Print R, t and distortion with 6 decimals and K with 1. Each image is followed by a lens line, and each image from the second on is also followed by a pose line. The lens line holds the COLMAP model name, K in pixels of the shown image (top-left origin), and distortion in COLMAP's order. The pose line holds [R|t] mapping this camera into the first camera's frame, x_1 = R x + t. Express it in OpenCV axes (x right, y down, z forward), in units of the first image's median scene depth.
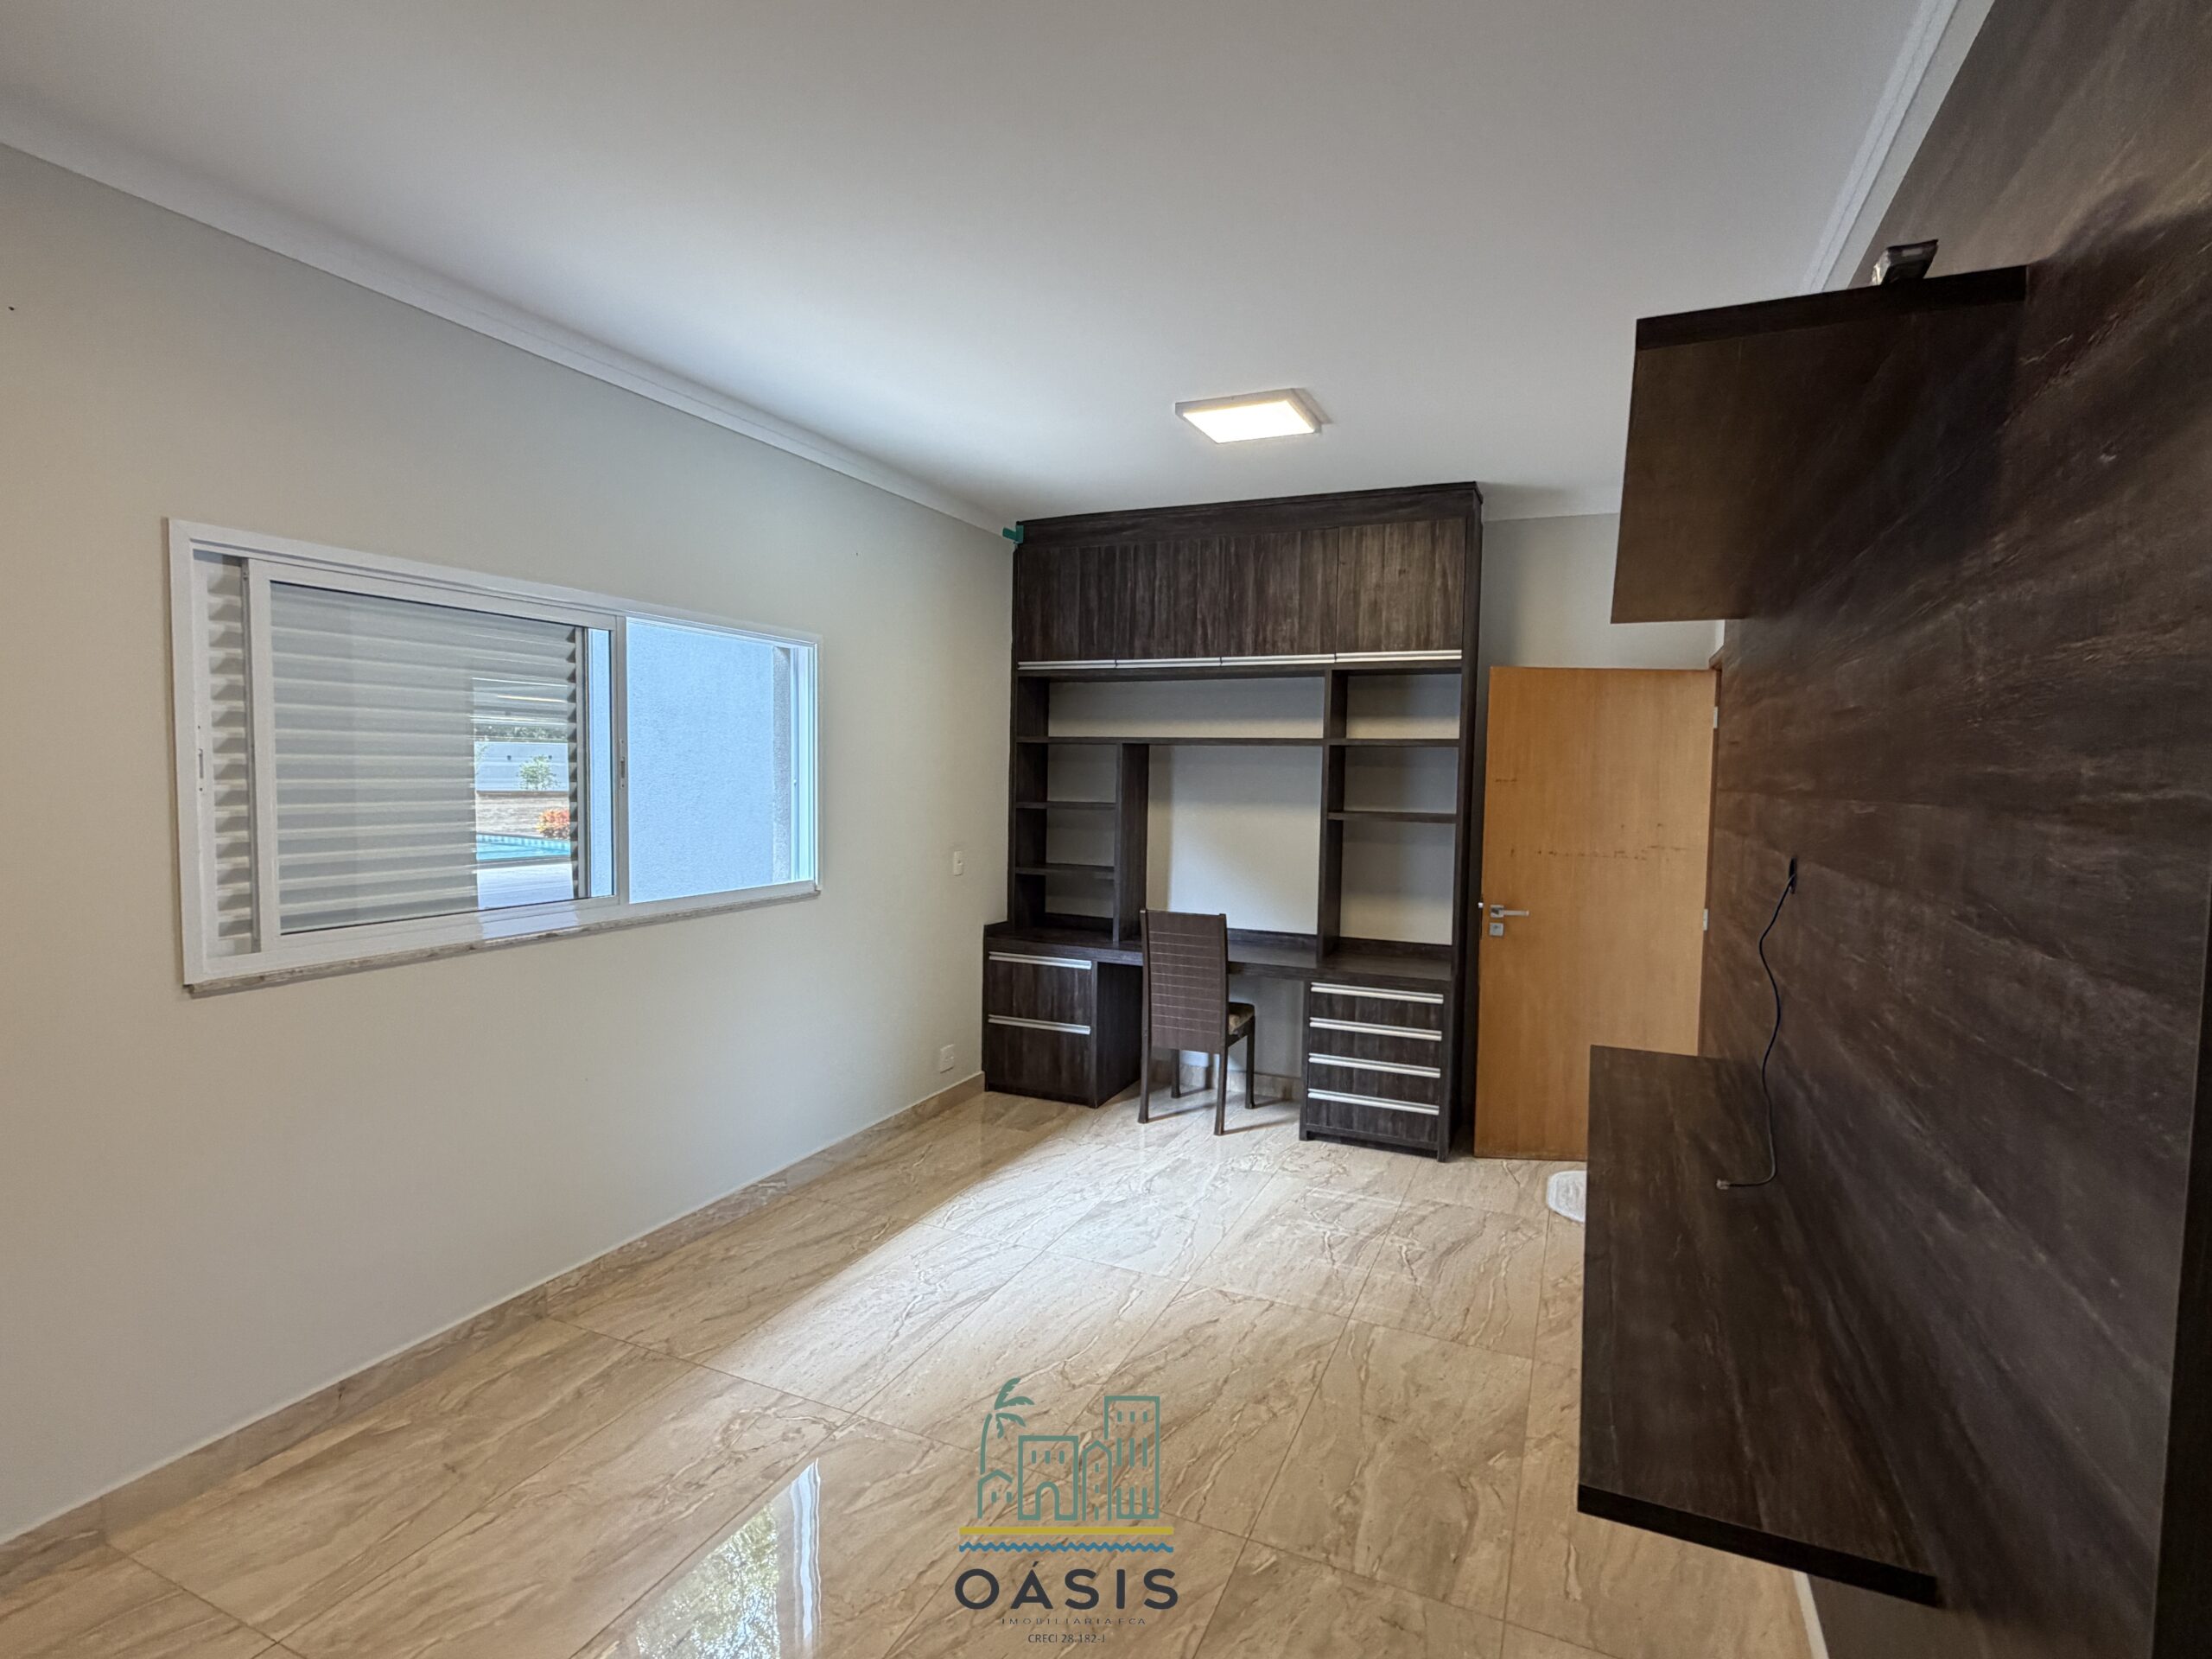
lens RADIAL K [[1105.3, 0, 1100.4], [0, 1105.3, 837.3], [0, 0, 1]] dist [0.043224, 0.002778]
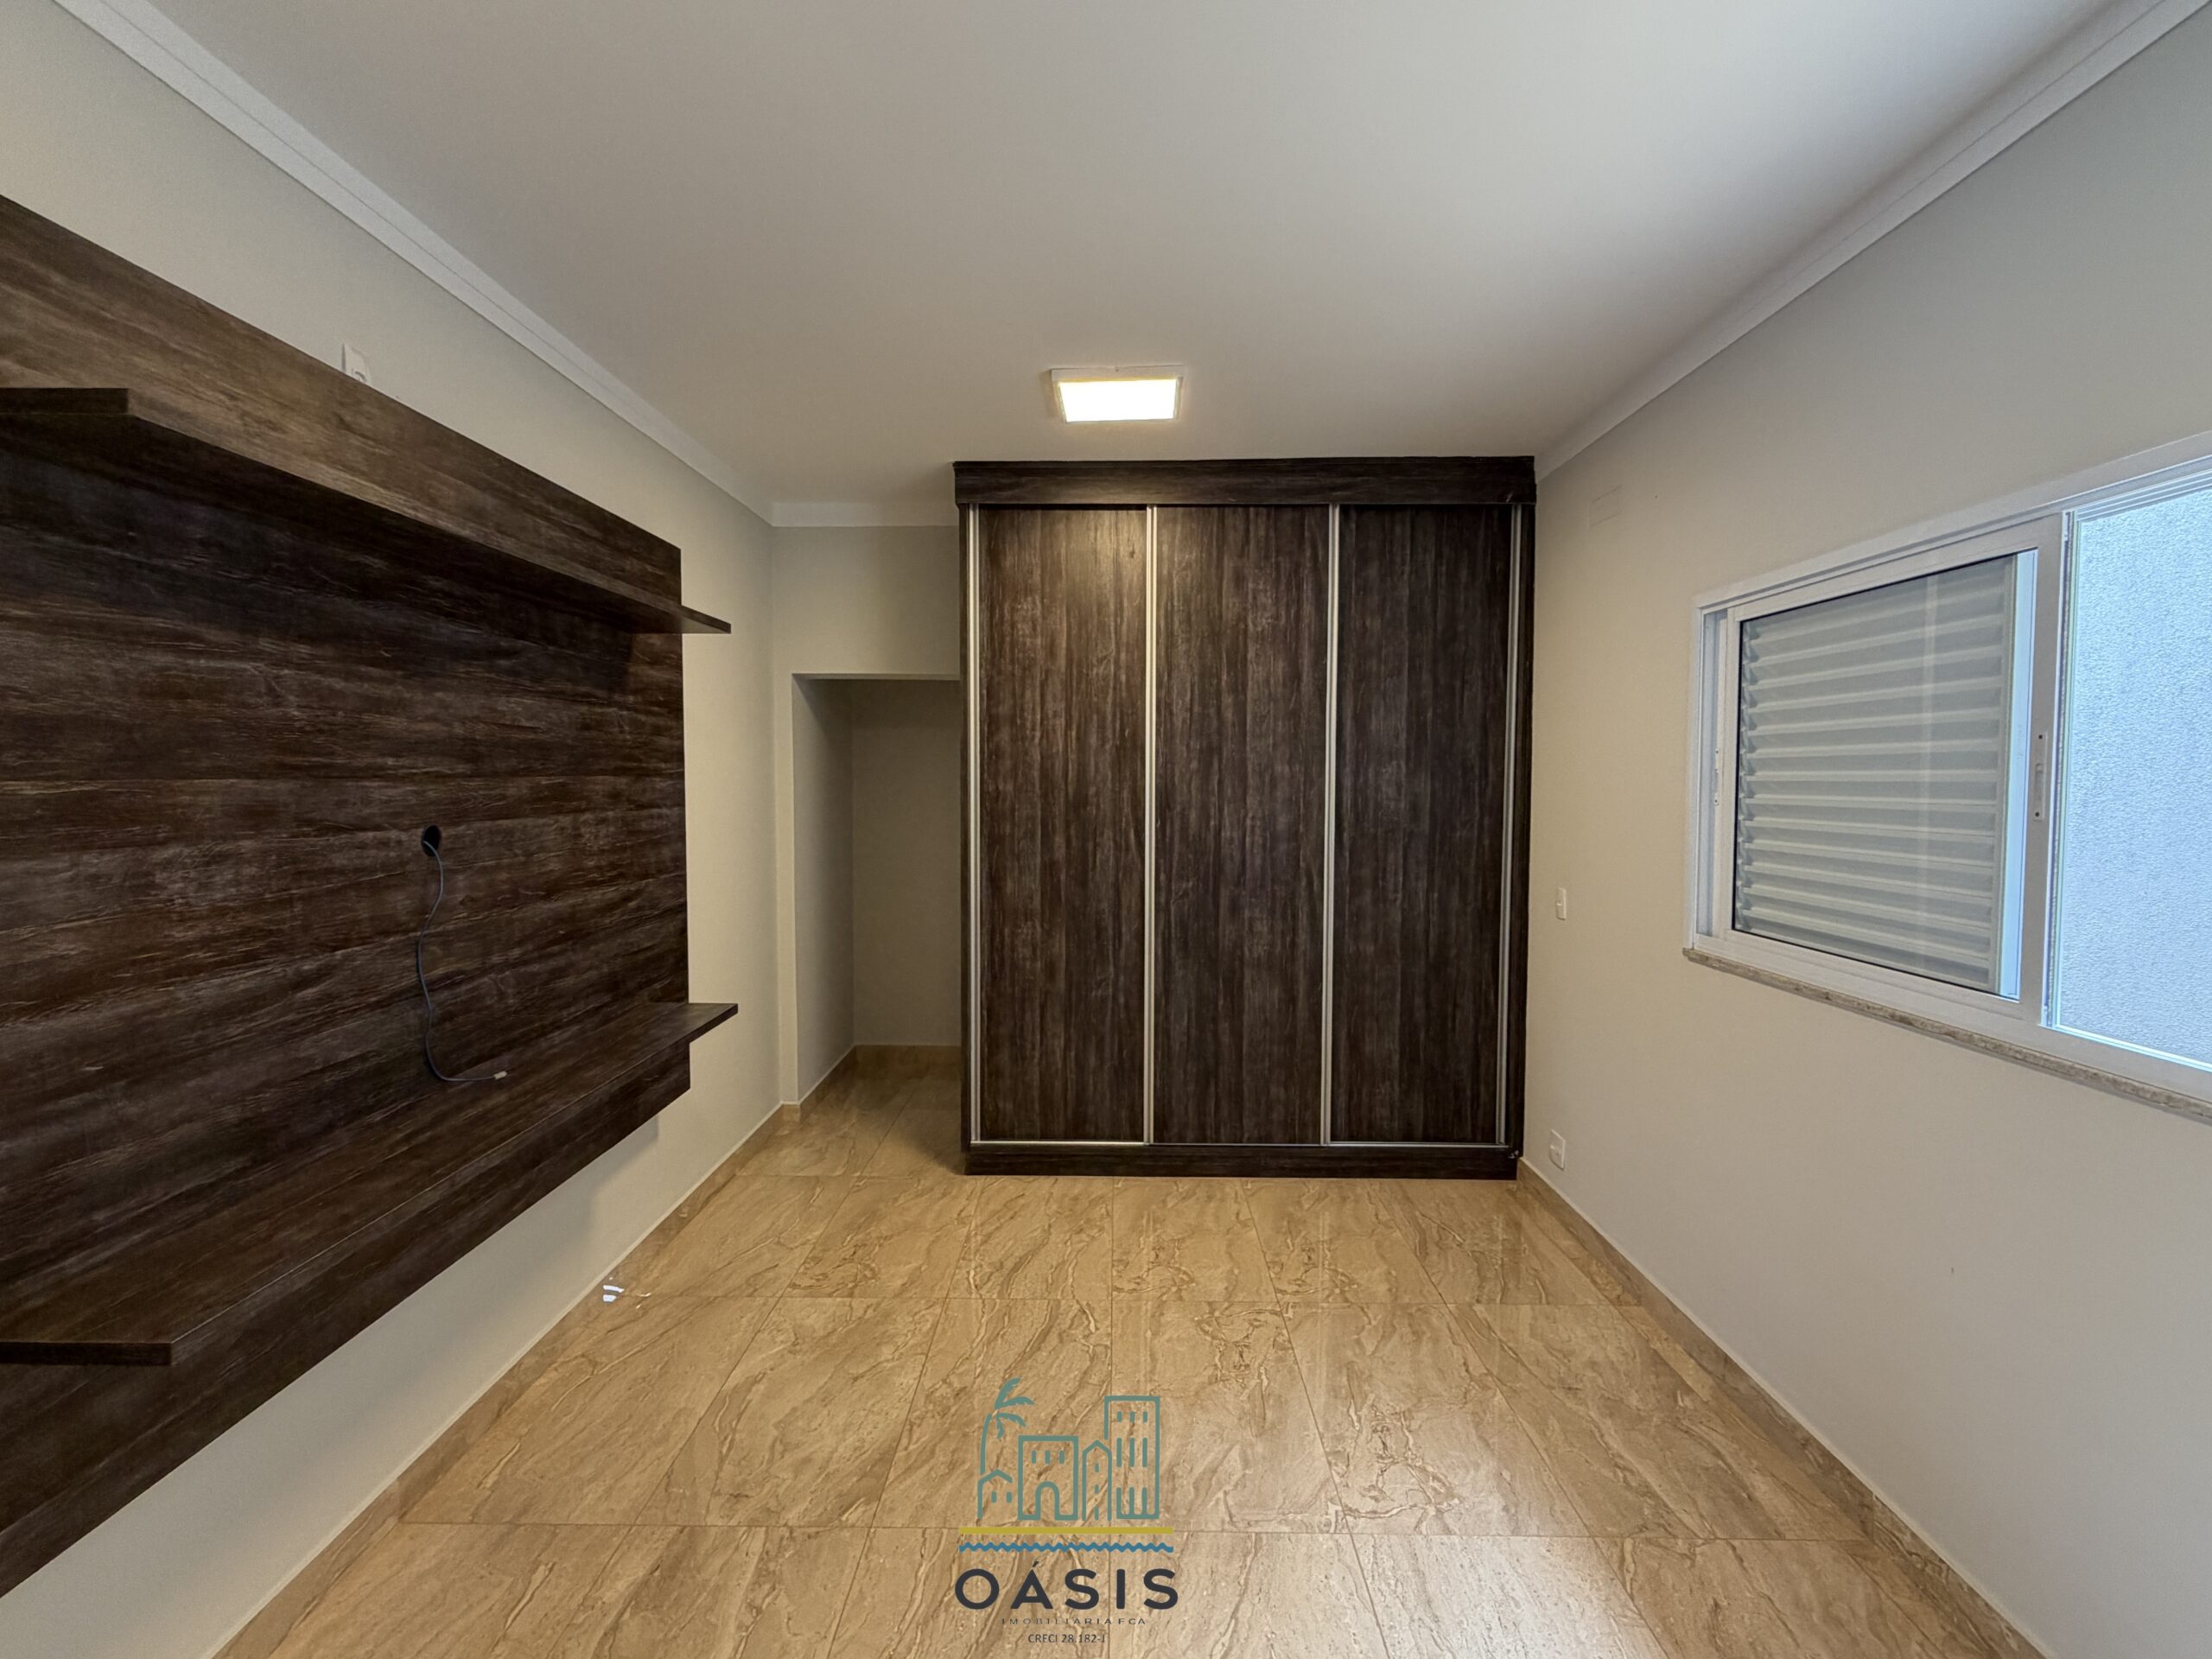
lens RADIAL K [[1105.3, 0, 1099.1], [0, 1105.3, 831.0], [0, 0, 1]] dist [0.043224, 0.002778]
pose [[-0.915154, -0.001180, -0.403102, 0.342844], [-0.044333, 0.994224, 0.097737, -0.101752], [0.400659, 0.107315, -0.909921, 1.884116]]
